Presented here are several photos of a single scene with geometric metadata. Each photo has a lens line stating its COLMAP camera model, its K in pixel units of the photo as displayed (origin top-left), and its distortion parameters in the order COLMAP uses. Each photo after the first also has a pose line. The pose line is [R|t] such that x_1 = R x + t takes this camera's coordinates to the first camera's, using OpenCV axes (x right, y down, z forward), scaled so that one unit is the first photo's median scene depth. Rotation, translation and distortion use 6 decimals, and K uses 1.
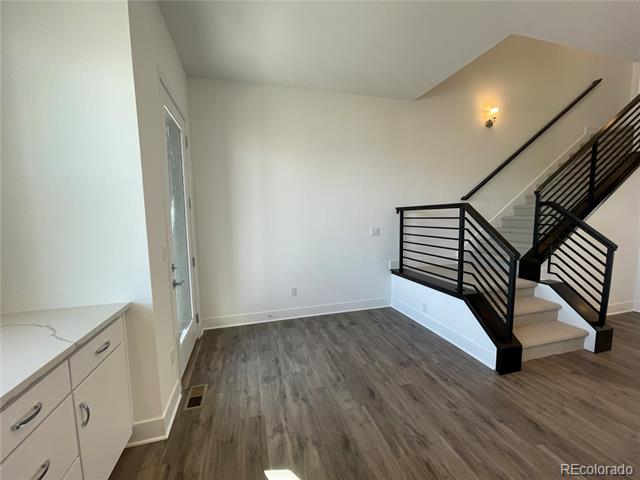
lens RADIAL K [[258.4, 0, 318.0], [0, 258.4, 239.0], [0, 0, 1]] dist [-0.002168, 0.000447]
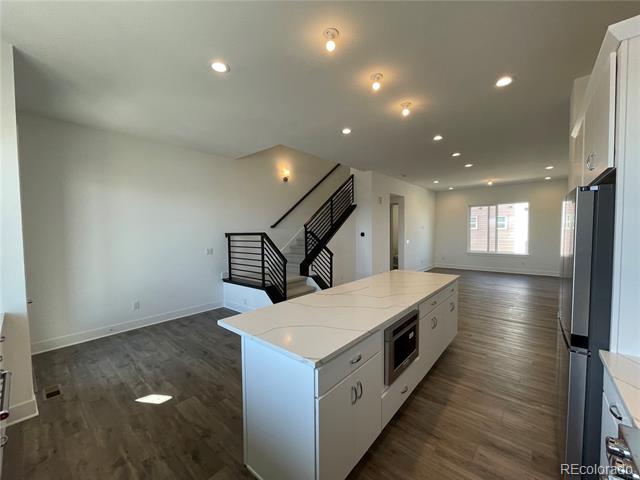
lens RADIAL K [[258.4, 0, 317.6], [0, 258.4, 238.4], [0, 0, 1]] dist [-0.002168, 0.000447]
pose [[0.832840, -0.010960, 0.553405, -0.062459], [0.050280, 0.997169, -0.055919, 0.009458], [-0.551225, 0.074397, 0.831033, -0.518850]]
